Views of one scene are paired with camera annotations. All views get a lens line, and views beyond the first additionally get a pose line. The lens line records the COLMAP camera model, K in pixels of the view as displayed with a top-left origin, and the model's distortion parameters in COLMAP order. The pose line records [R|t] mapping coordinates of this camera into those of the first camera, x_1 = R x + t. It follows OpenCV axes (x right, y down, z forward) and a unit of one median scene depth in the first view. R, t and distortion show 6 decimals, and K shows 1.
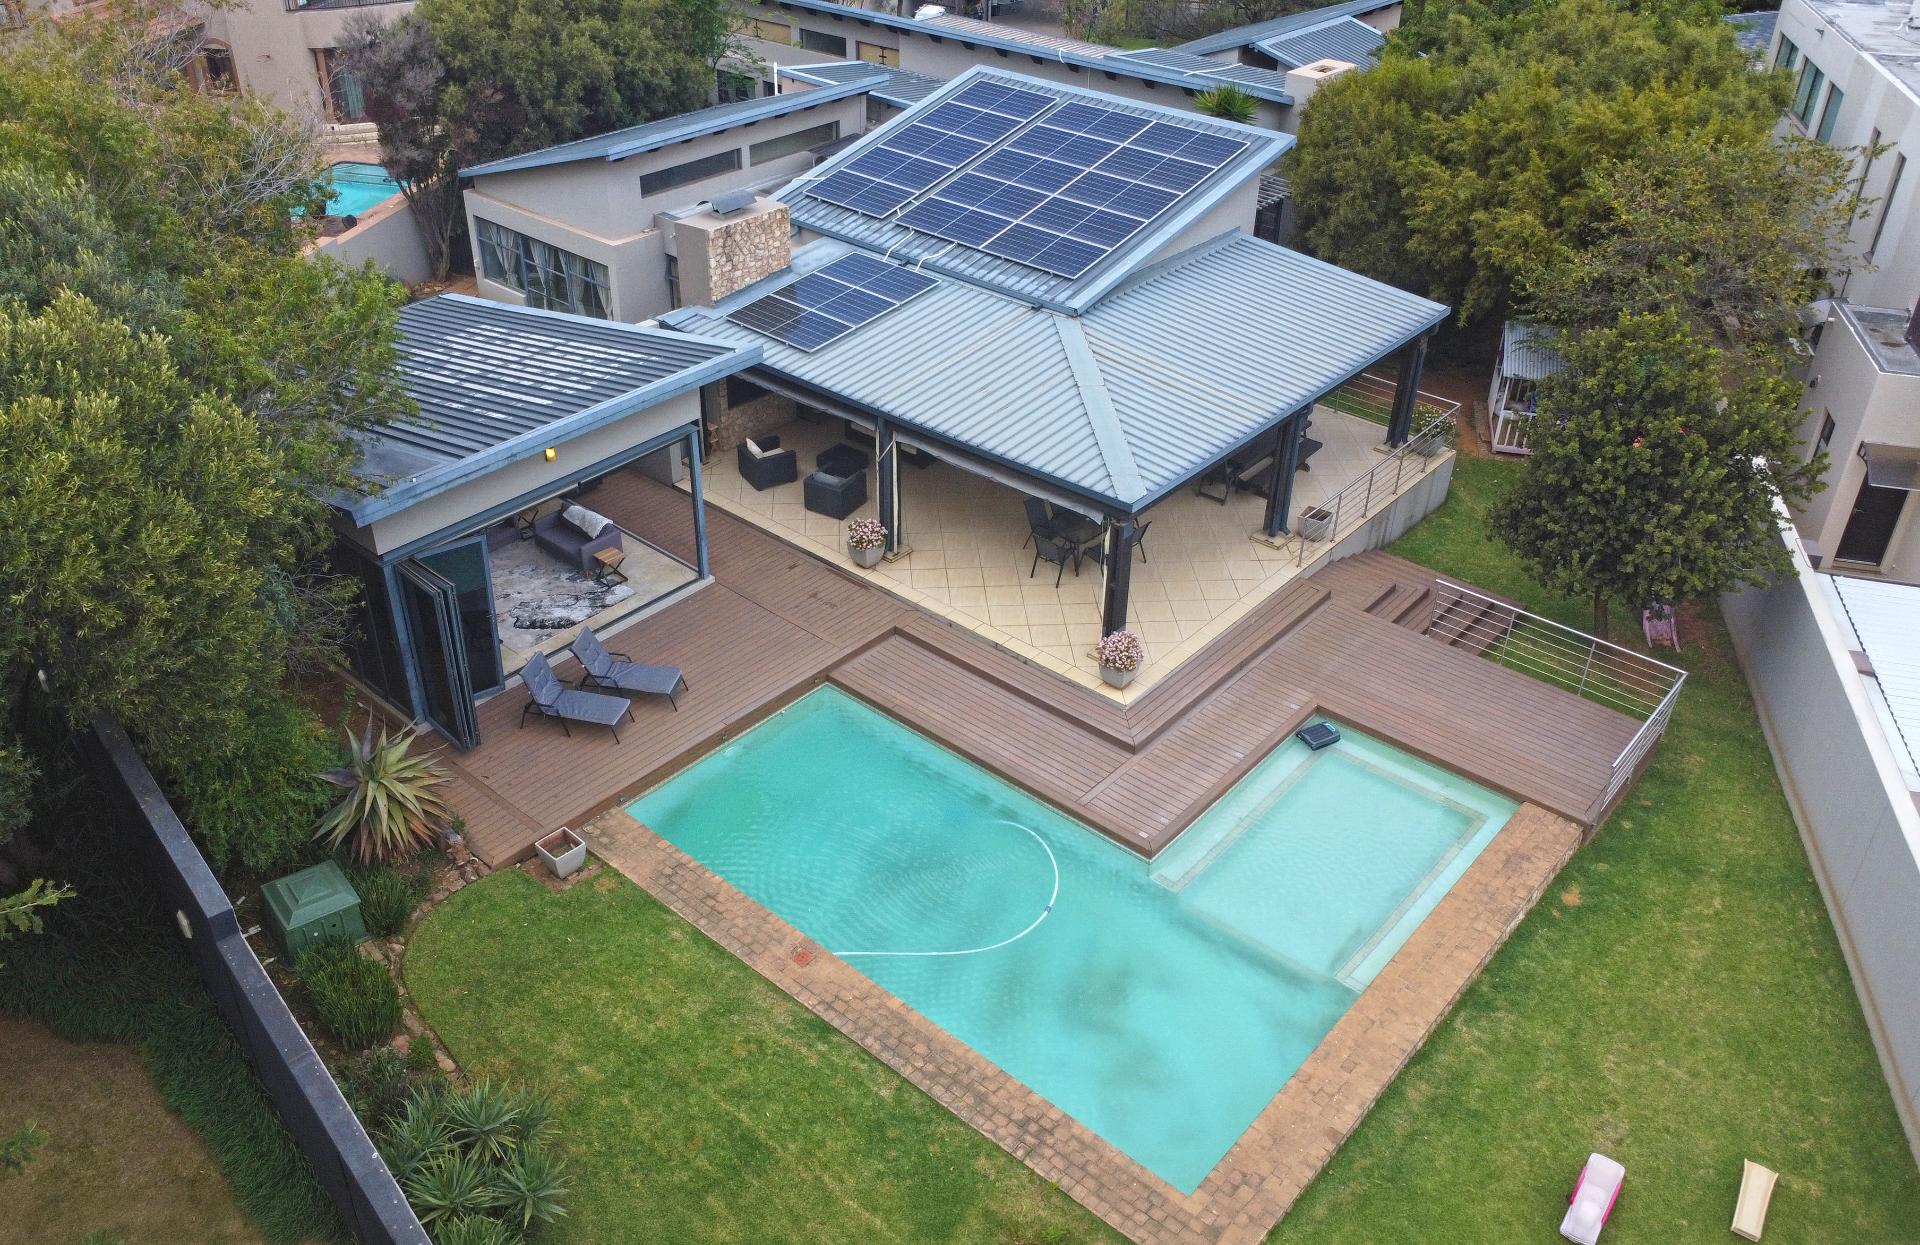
lens RADIAL K [[1525.5, 0, 954.0], [0, 1525.5, 620.9], [0, 0, 1]] dist [-0.014907, -0.001079]
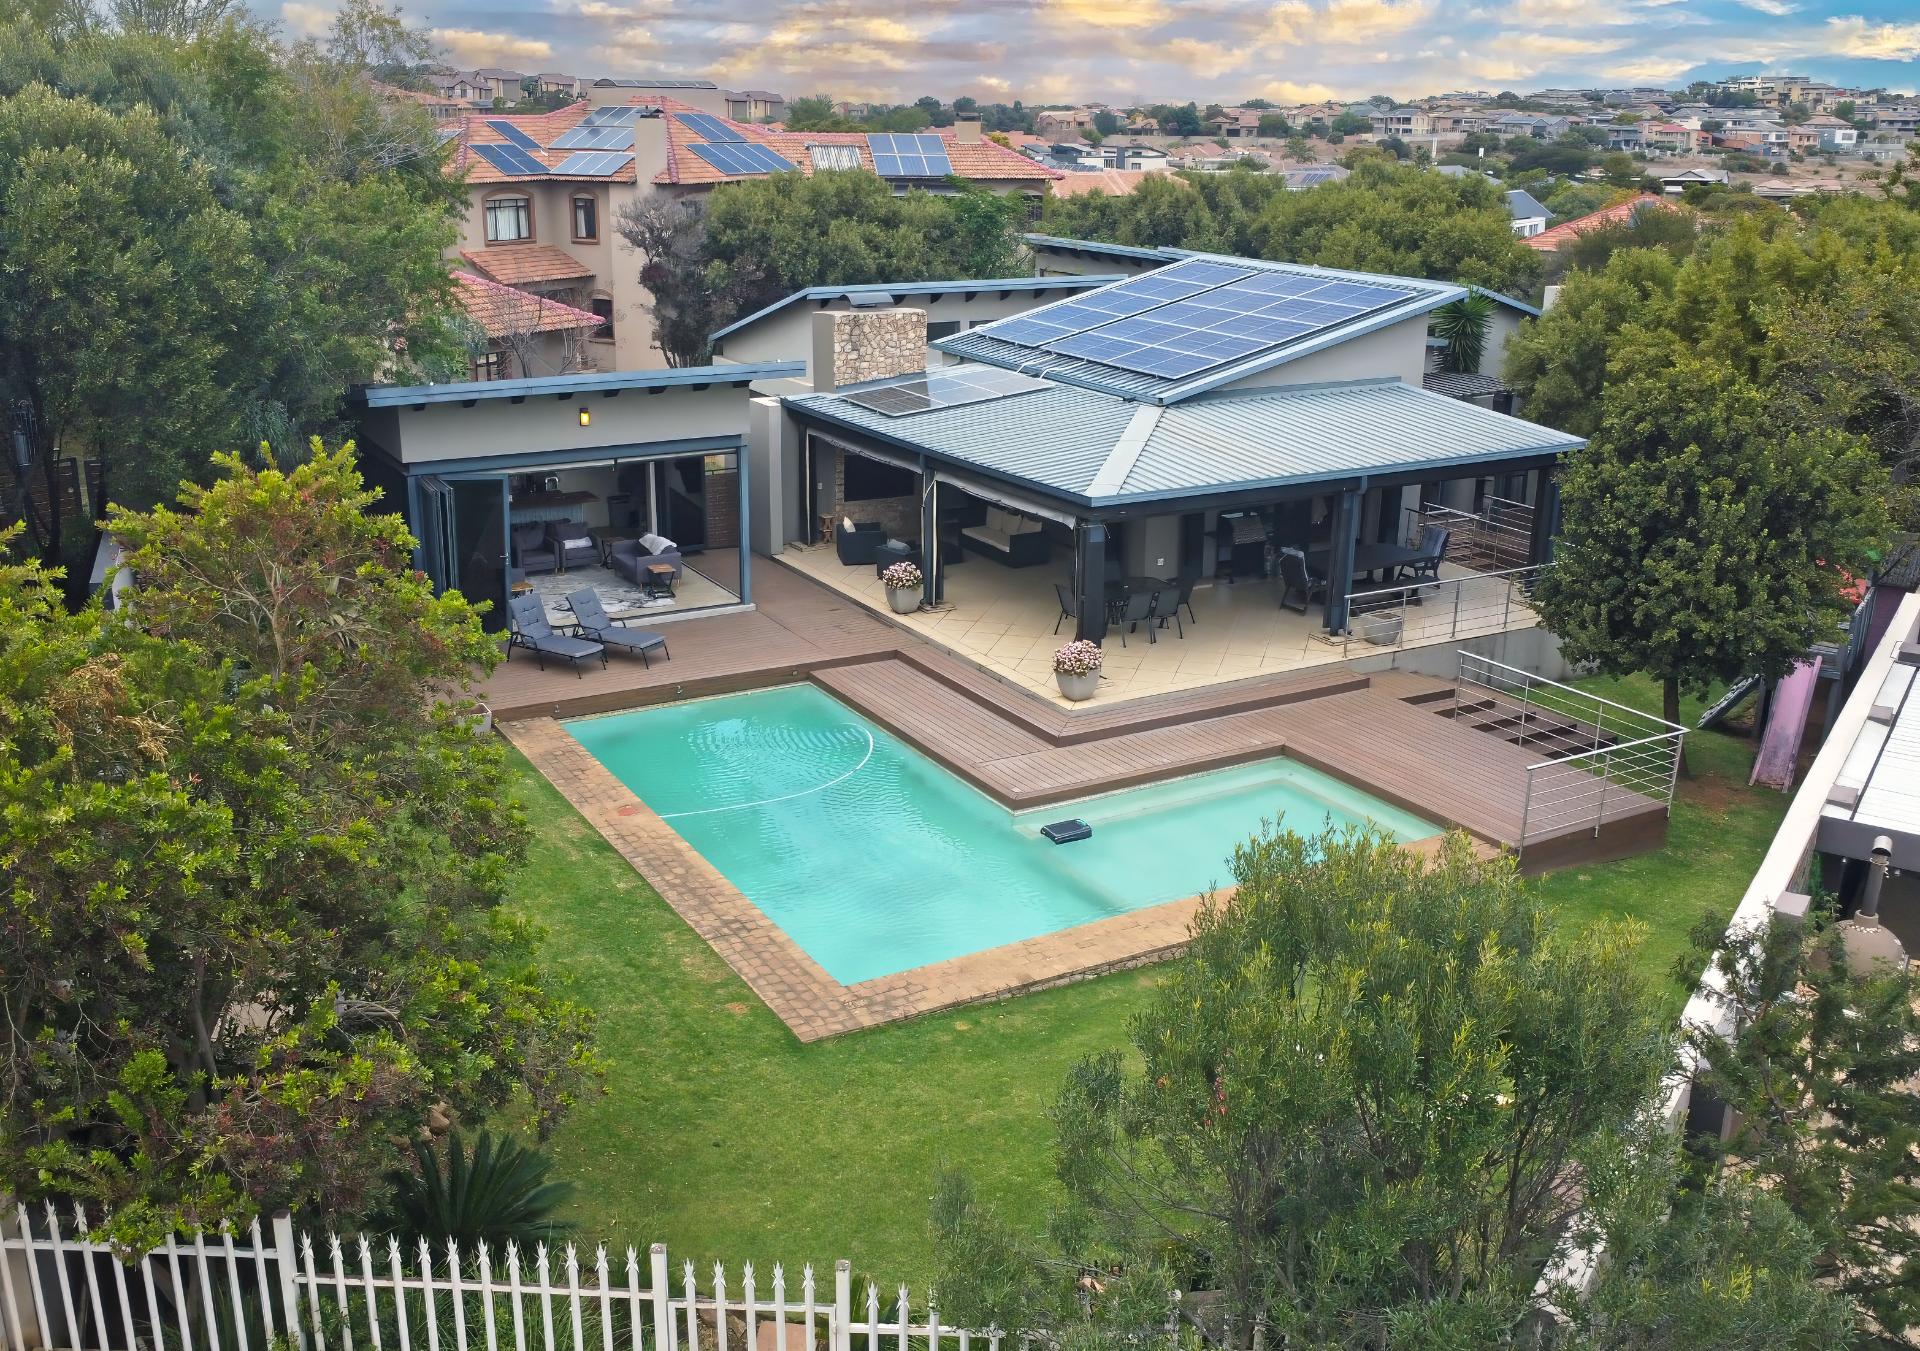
lens RADIAL K [[1796.8, 0, 961.6], [0, 1796.8, 679.0], [0, 0, 1]] dist [0.012967, 0.000000]
pose [[0.946535, 0.099489, -0.306876, 0.345703], [-0.178130, 0.954277, -0.240053, 0.281237], [0.268962, 0.281882, 0.920979, -0.054658]]
